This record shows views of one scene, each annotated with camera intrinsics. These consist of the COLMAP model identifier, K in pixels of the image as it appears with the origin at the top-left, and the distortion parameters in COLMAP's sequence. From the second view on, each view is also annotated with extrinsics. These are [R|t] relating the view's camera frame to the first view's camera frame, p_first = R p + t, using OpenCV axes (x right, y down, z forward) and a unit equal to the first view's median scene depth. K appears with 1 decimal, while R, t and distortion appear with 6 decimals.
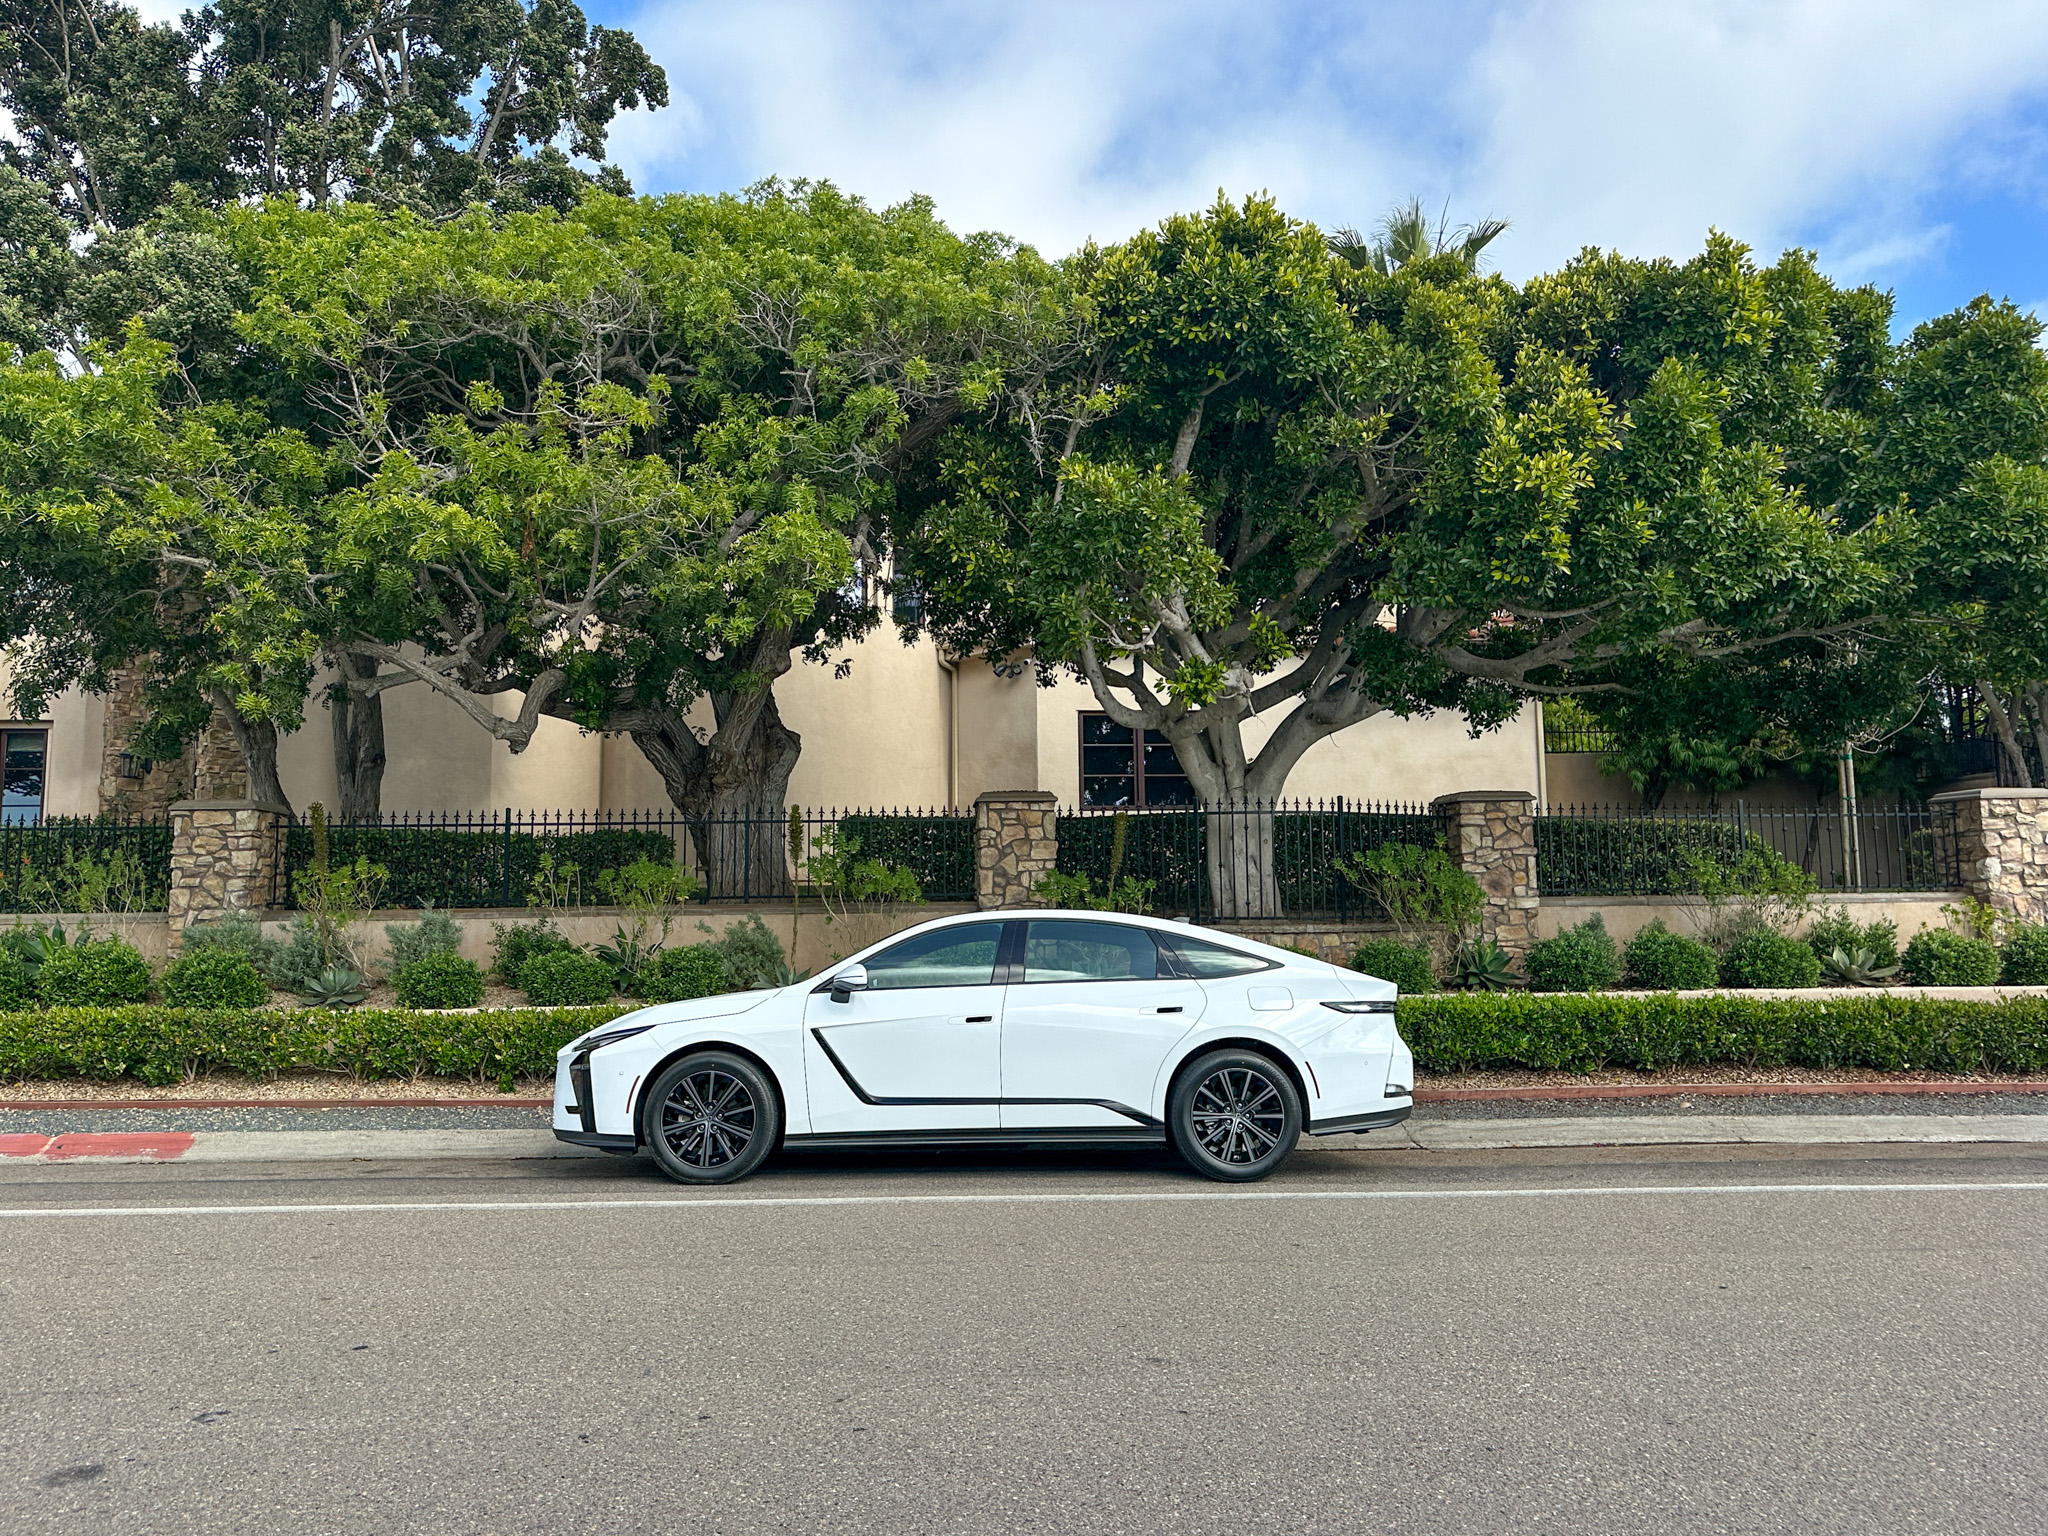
lens RADIAL K [[1406.8, 0, 1024.0], [0, 1406.8, 768.0], [0, 0, 1]] dist [-0.000750, -0.002186]
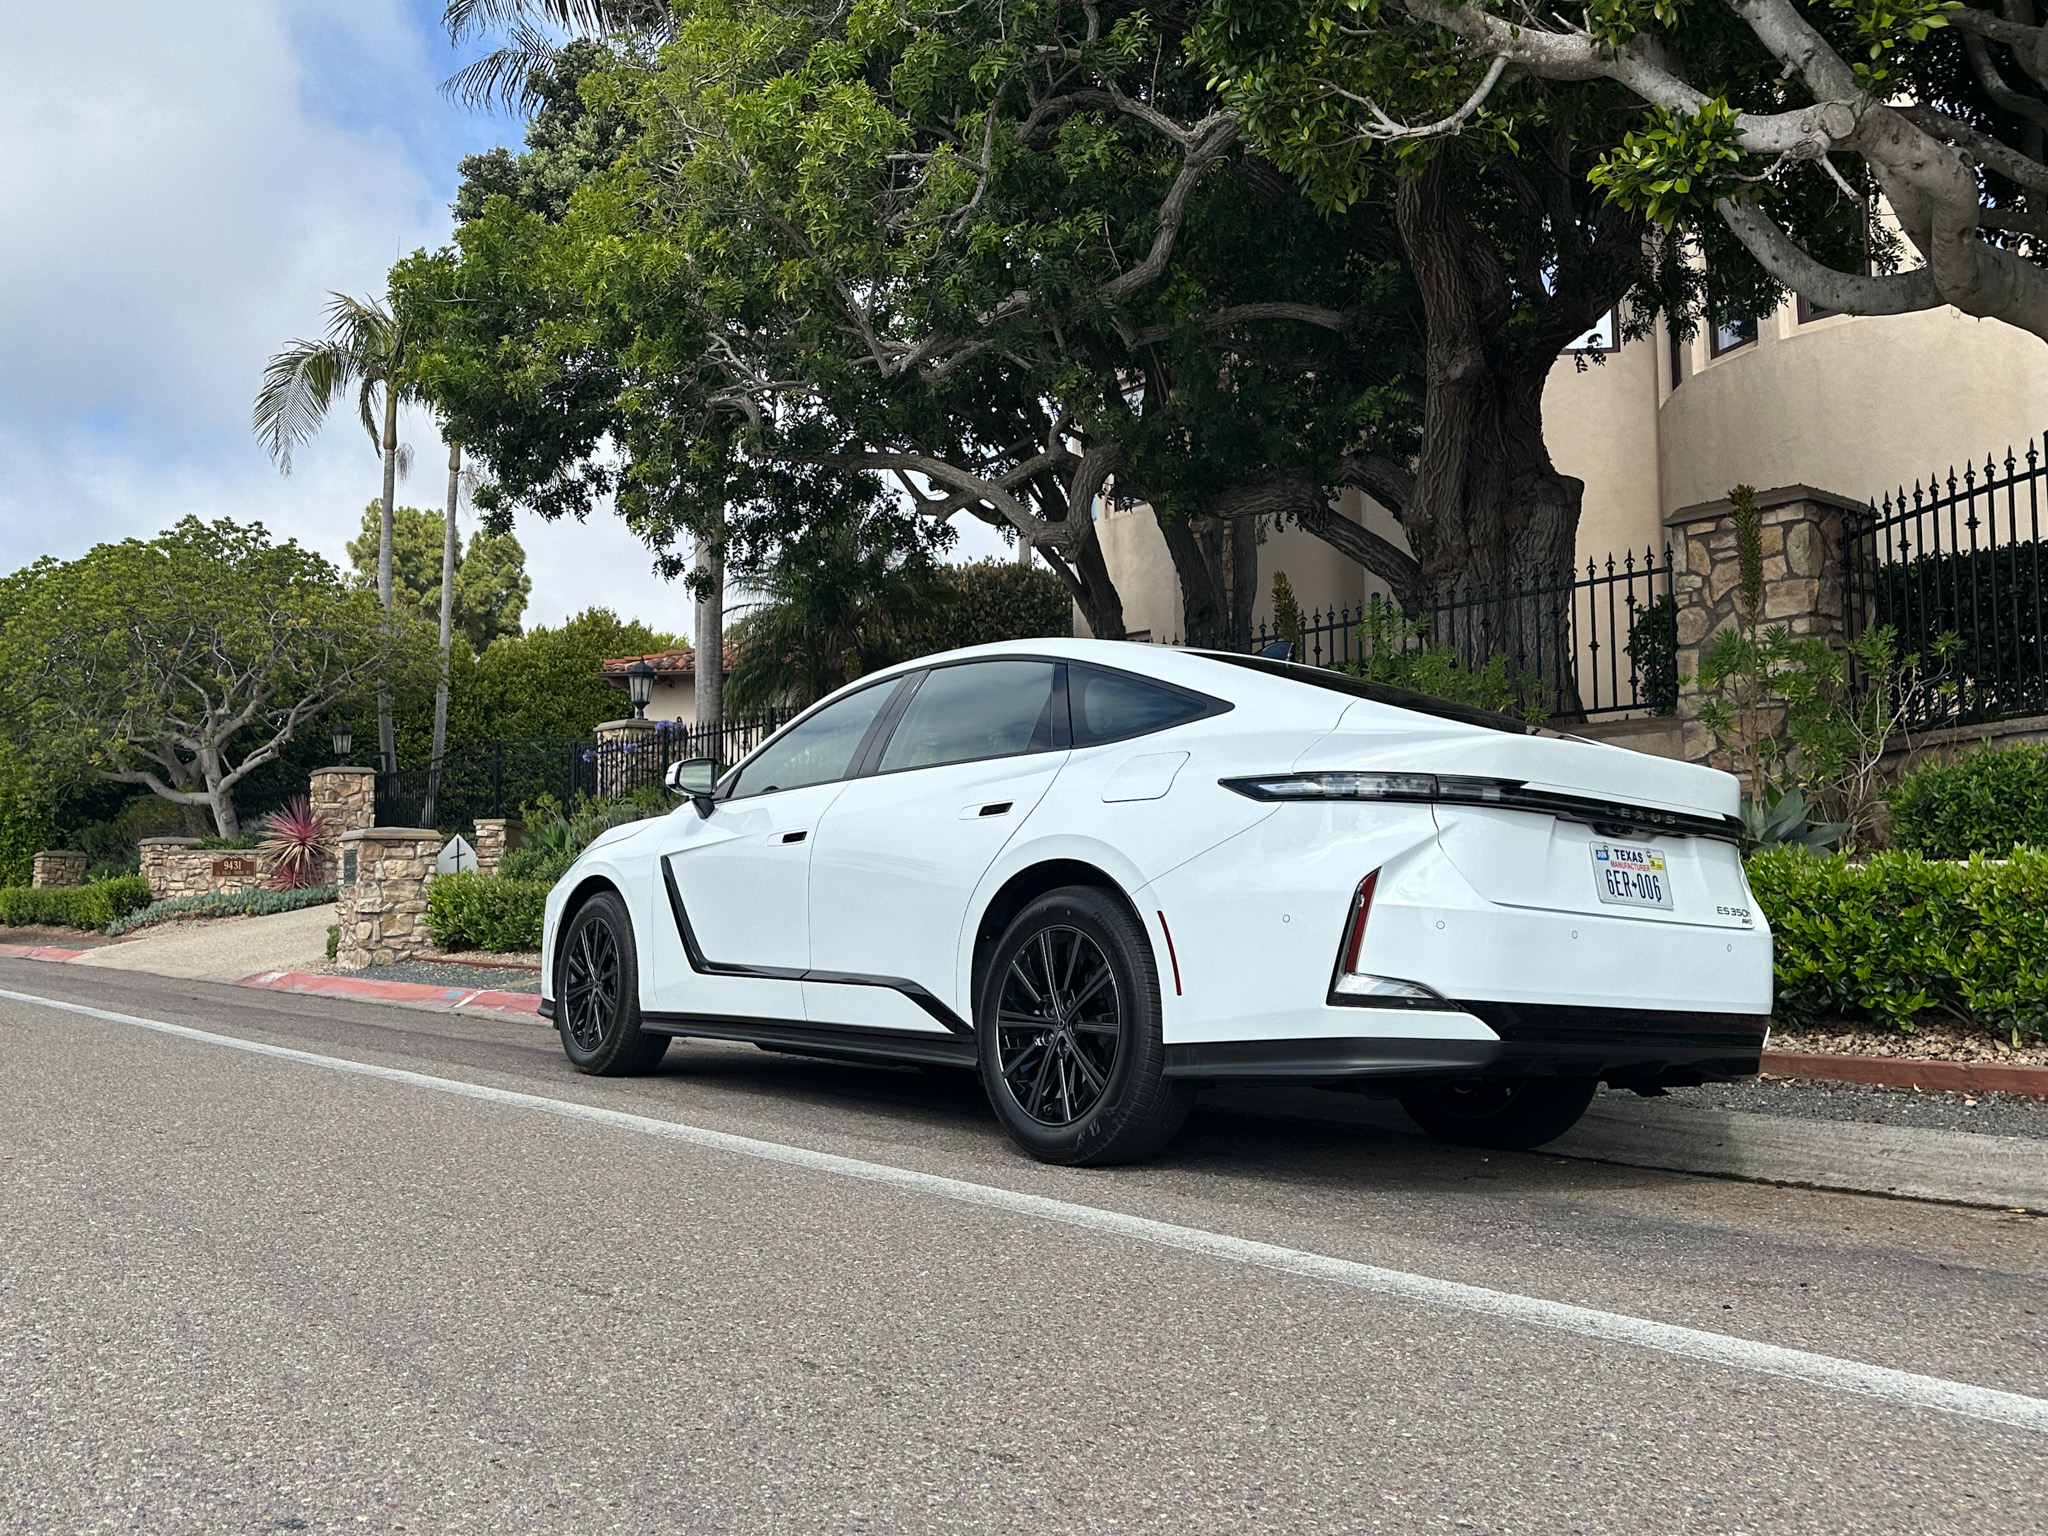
lens RADIAL K [[1793.7, 0, 1024.0], [0, 1793.7, 768.0], [0, 0, 1]] dist [0.002929, 0.000223]
pose [[0.582235, -0.060648, -0.810755, 0.552276], [0.092189, 0.995707, -0.008278, 0.145256], [0.807777, -0.069923, 0.585327, 0.565393]]
